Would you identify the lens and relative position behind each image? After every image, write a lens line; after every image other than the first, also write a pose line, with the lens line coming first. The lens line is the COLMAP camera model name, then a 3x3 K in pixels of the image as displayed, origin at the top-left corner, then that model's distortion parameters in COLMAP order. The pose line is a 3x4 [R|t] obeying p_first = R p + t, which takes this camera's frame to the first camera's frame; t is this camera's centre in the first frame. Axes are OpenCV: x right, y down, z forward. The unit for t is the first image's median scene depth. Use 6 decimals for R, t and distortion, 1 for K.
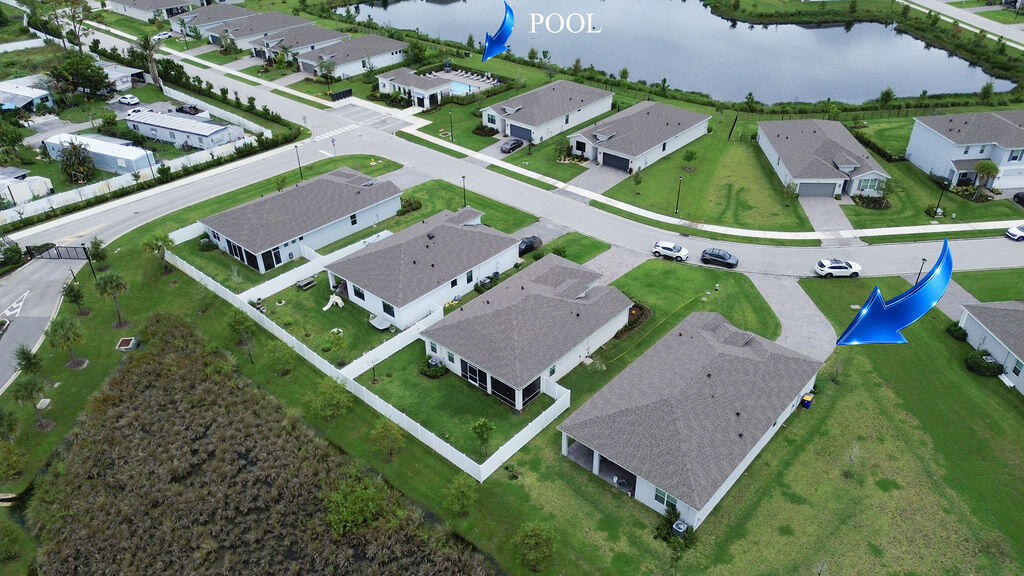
lens RADIAL K [[723.5, 0, 515.5], [0, 723.5, 285.4], [0, 0, 1]] dist [0.072761, -0.072560]
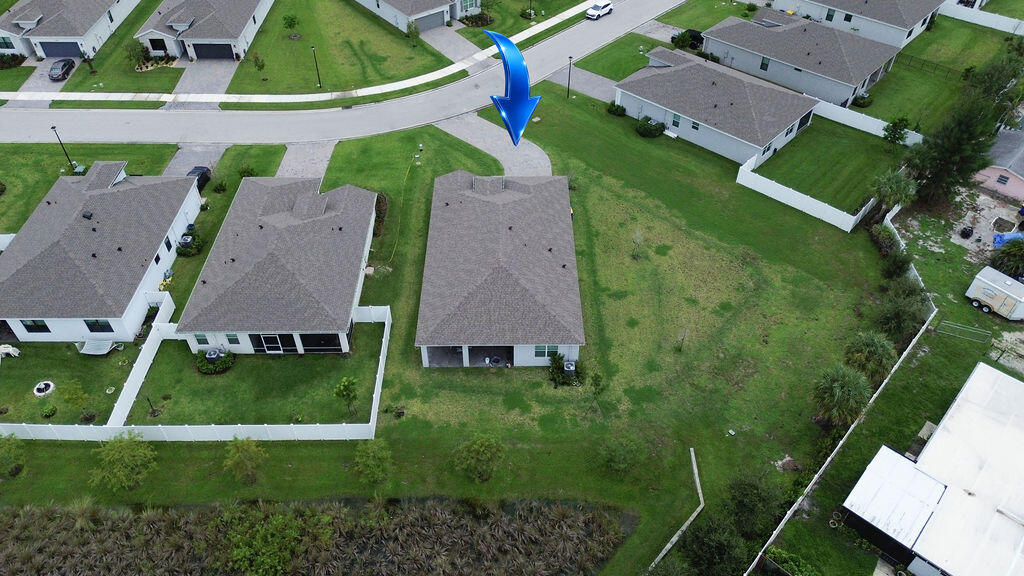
lens RADIAL K [[723.5, 0, 515.5], [0, 723.5, 285.4], [0, 0, 1]] dist [0.072761, -0.072560]
pose [[0.742640, -0.448520, 0.497308, -0.179086], [0.345516, 0.892741, 0.289193, -0.063474], [-0.573676, -0.042938, 0.817956, 0.107883]]
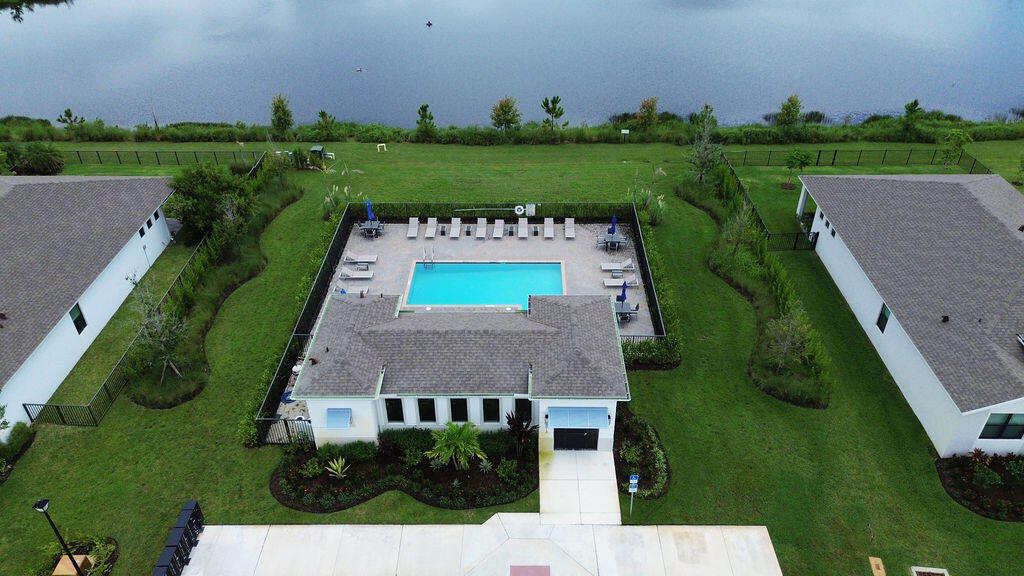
lens RADIAL K [[723.5, 0, 515.5], [0, 723.5, 285.4], [0, 0, 1]] dist [0.072761, -0.072560]
pose [[0.756543, -0.365673, 0.542150, -0.383970], [0.340917, 0.928017, 0.150203, -0.506805], [-0.558049, 0.071193, 0.826748, 1.208295]]
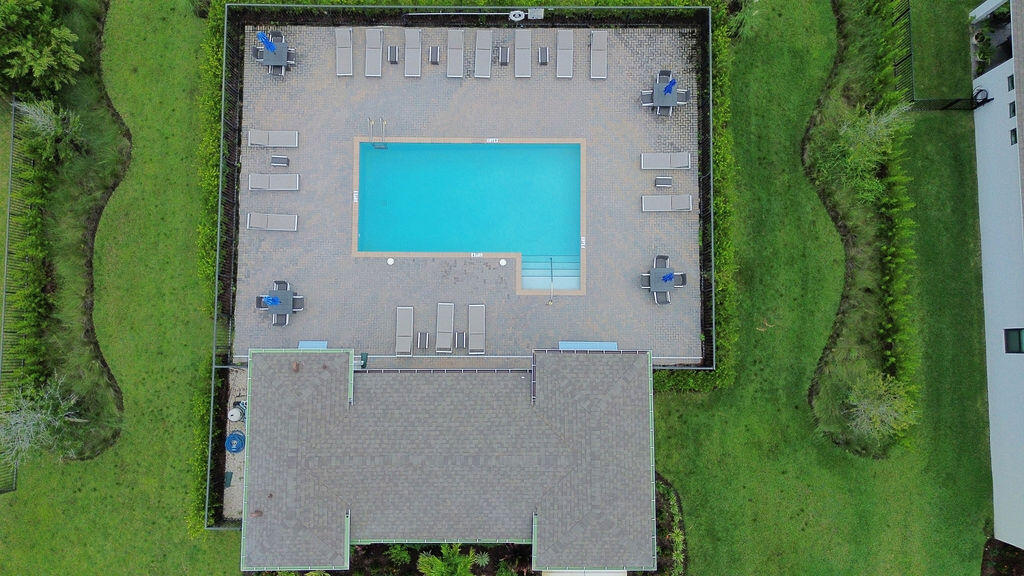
lens RADIAL K [[723.5, 0, 515.5], [0, 723.5, 285.4], [0, 0, 1]] dist [0.072761, -0.072560]
pose [[0.750309, -0.656621, 0.076715, -0.174503], [0.334631, 0.477307, 0.812527, -0.682827], [-0.570139, -0.583975, 0.577854, 1.389997]]
